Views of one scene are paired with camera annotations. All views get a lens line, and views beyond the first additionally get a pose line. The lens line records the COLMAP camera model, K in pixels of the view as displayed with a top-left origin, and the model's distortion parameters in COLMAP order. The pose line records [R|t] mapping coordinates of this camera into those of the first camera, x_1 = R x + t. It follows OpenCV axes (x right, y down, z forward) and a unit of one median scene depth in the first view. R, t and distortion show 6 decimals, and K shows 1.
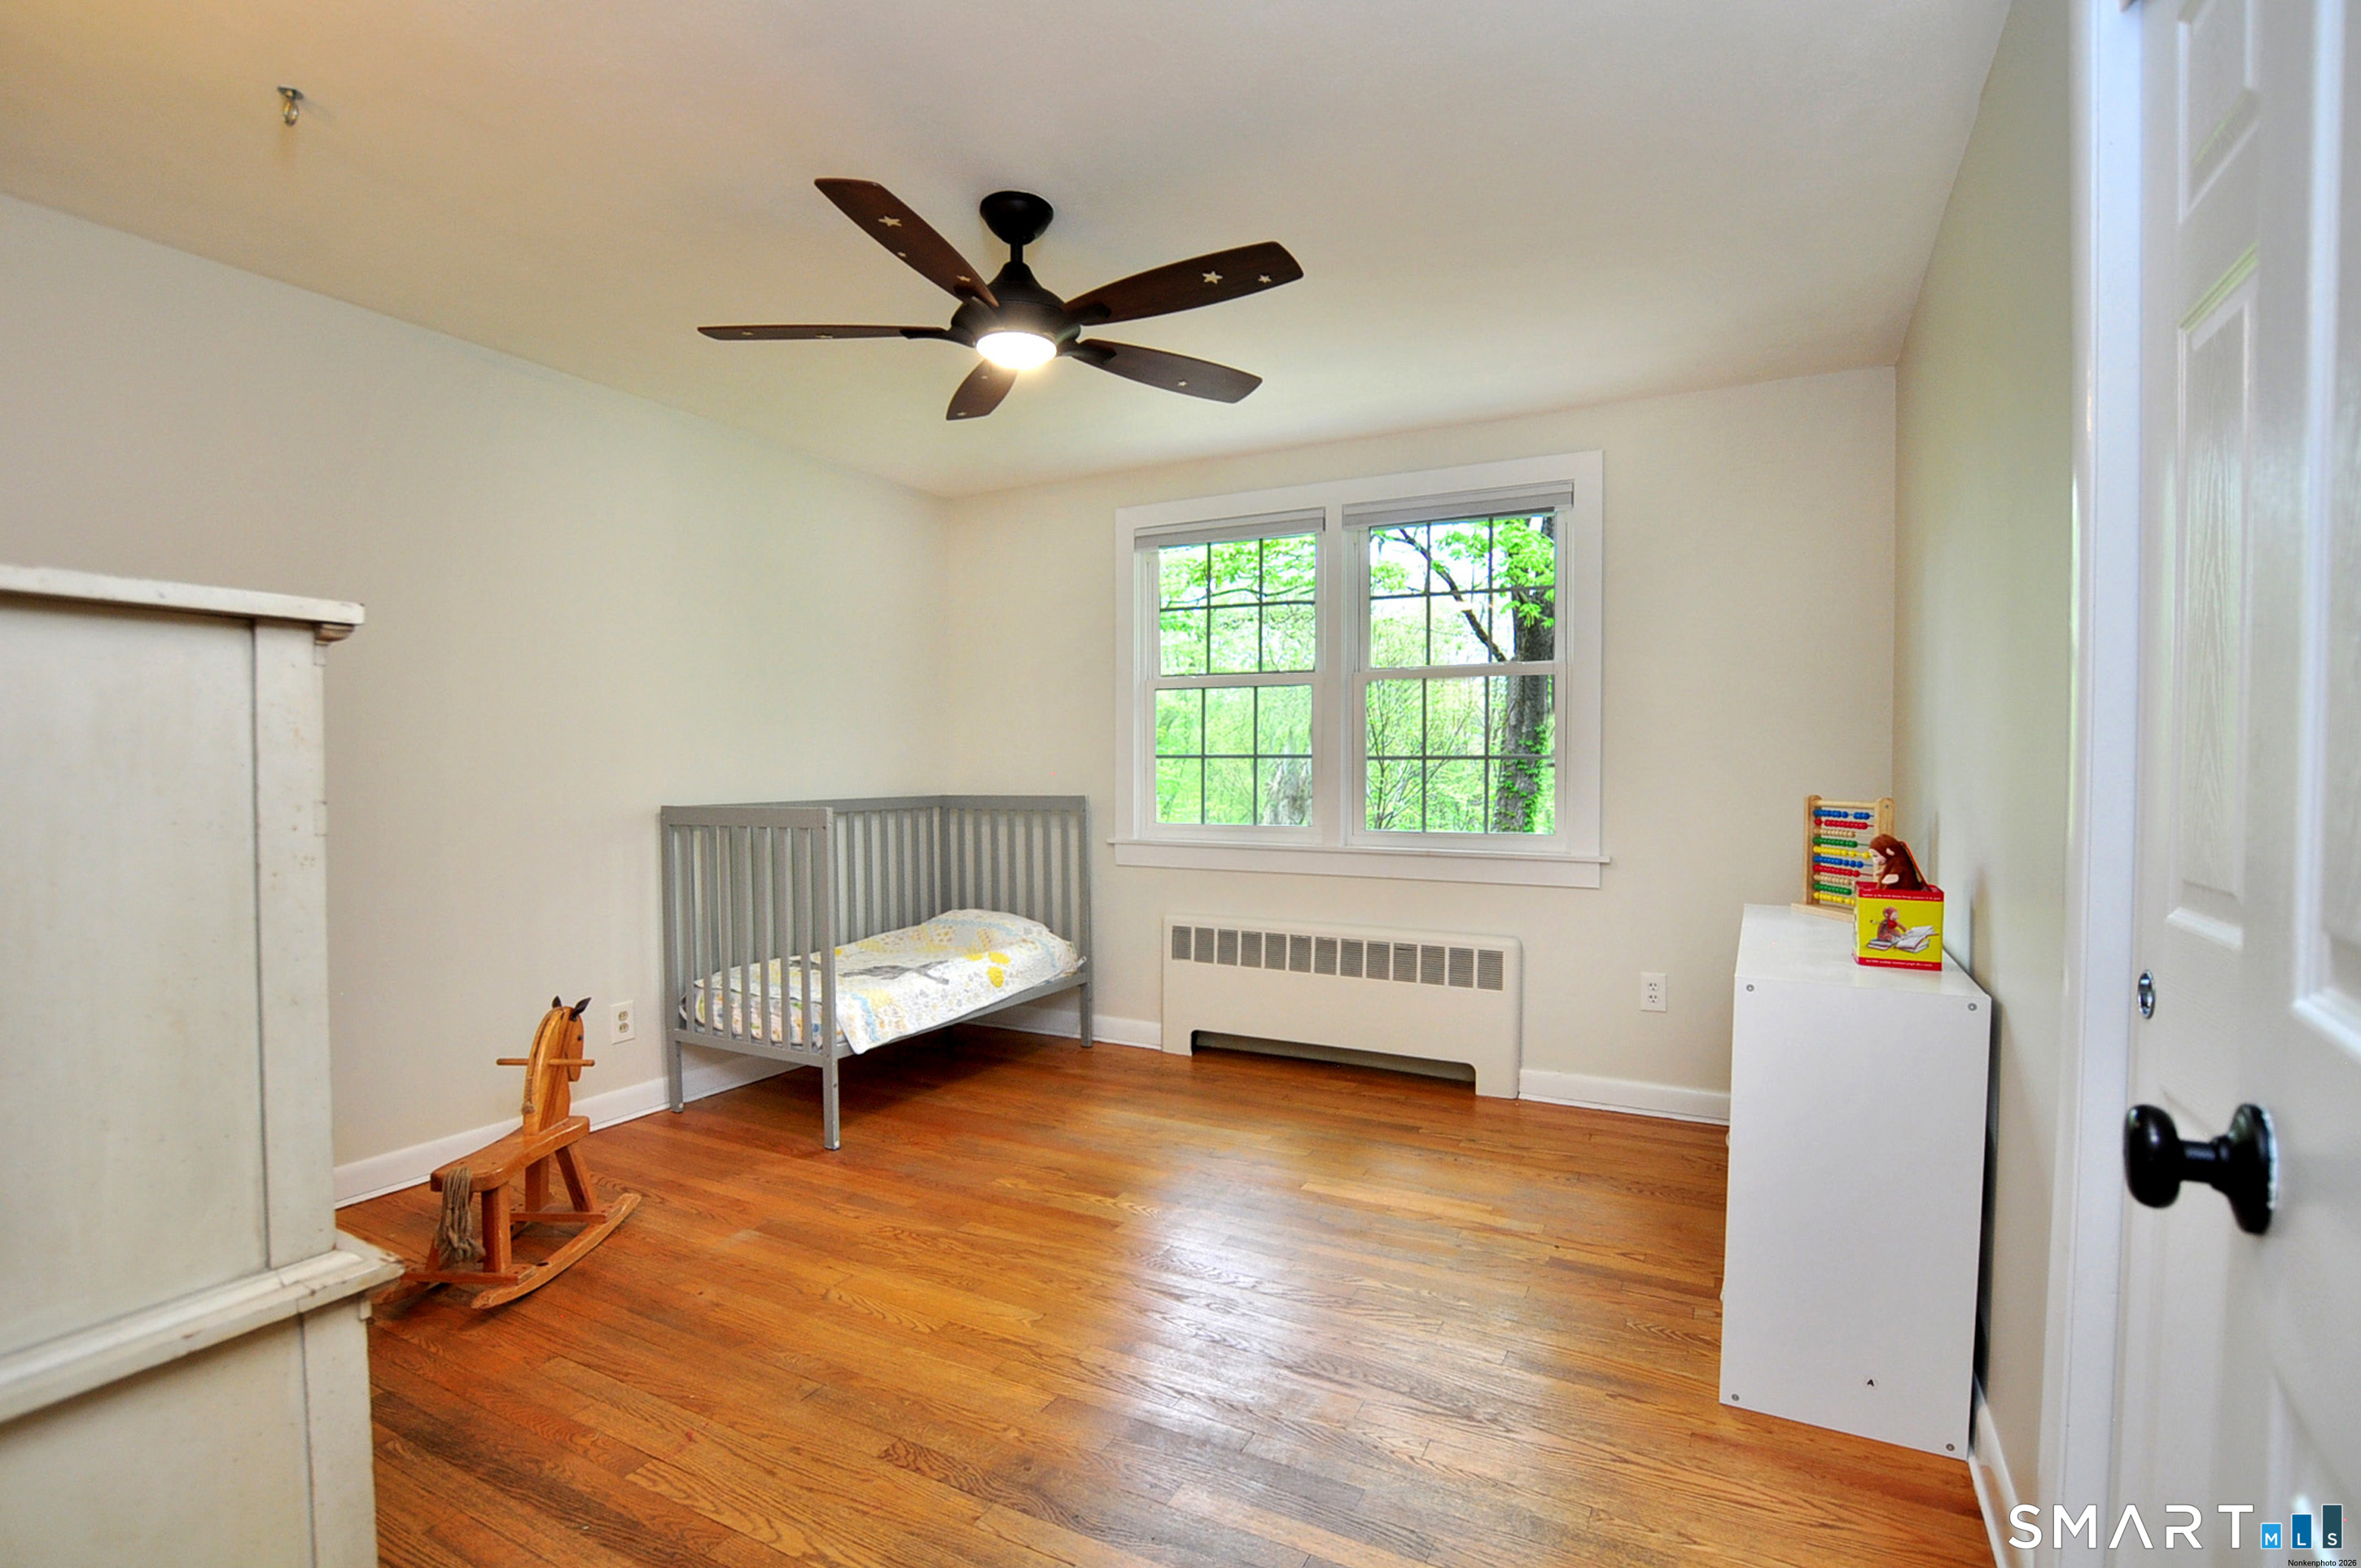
lens RADIAL K [[1132.3, 0, 1180.5], [0, 1132.3, 784.0], [0, 0, 1]] dist [-0.000177, -0.000037]
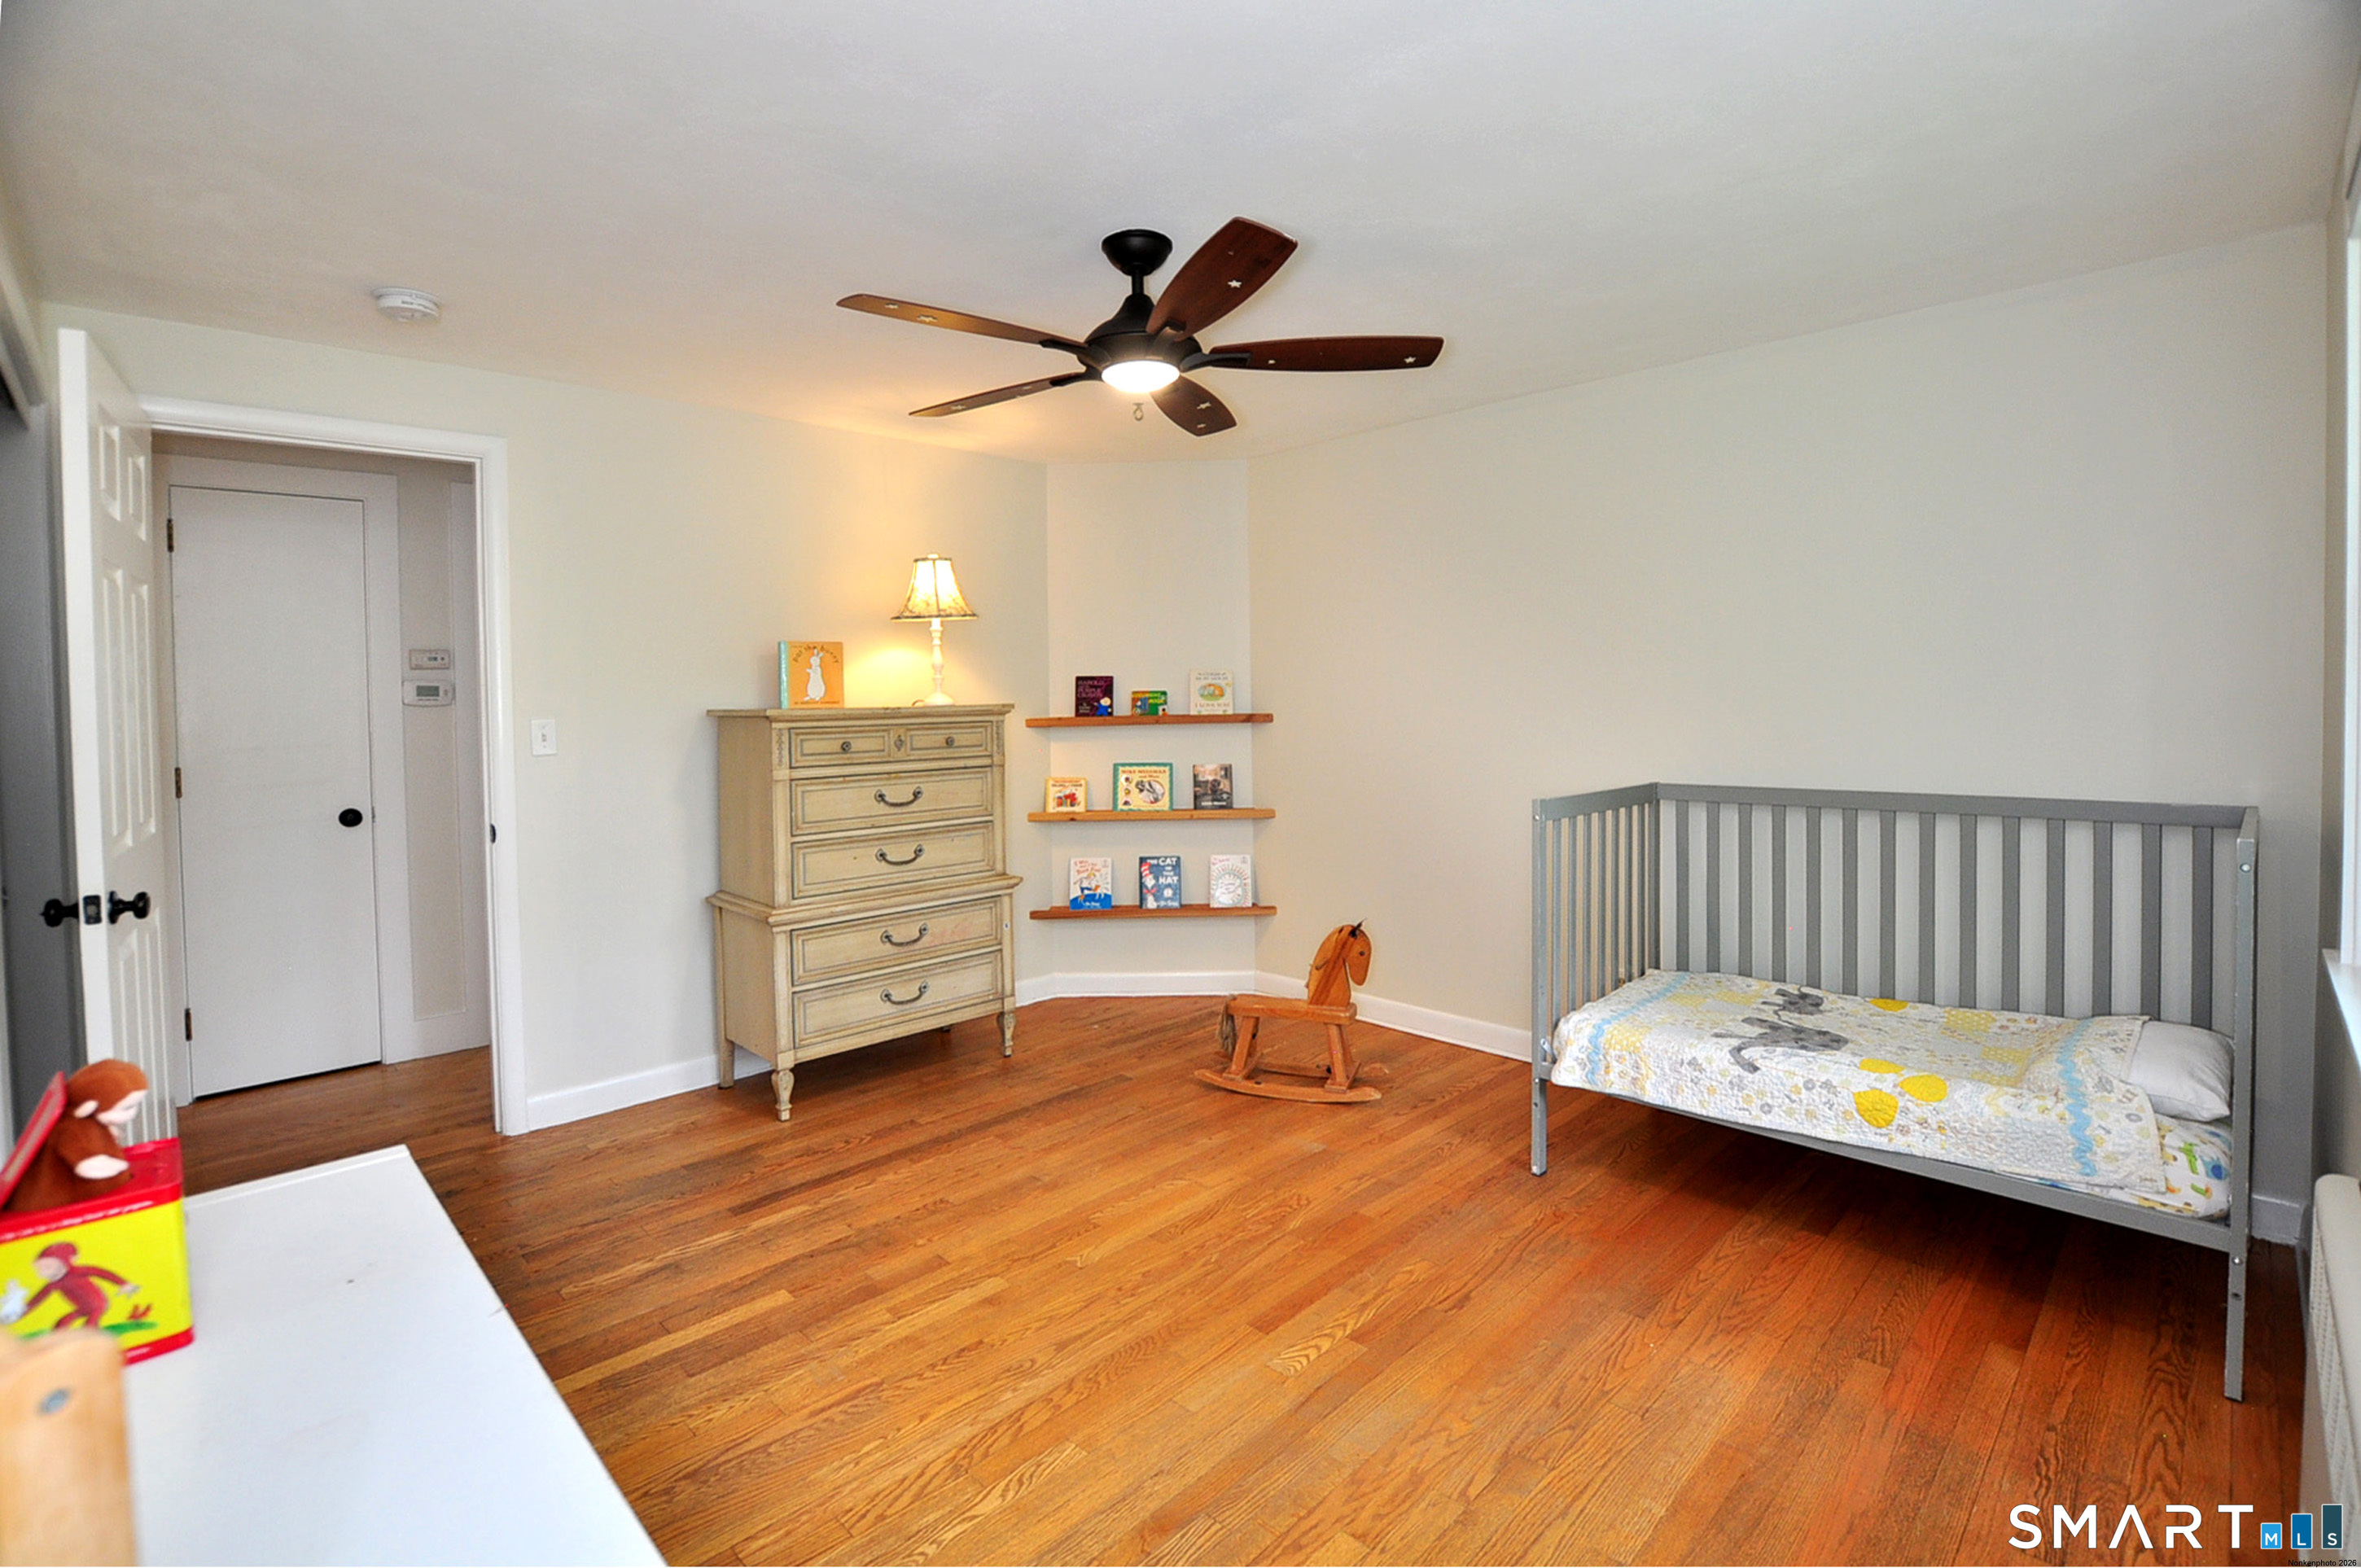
lens RADIAL K [[1059.7, 0, 1183.0], [0, 1059.7, 718.7], [0, 0, 1]] dist [0.000373, 0.000000]
pose [[-0.293471, 0.026546, -0.955599, 0.662798], [0.006266, 0.999646, 0.025845, -0.073700], [0.955947, 0.001597, -0.293534, 1.127767]]
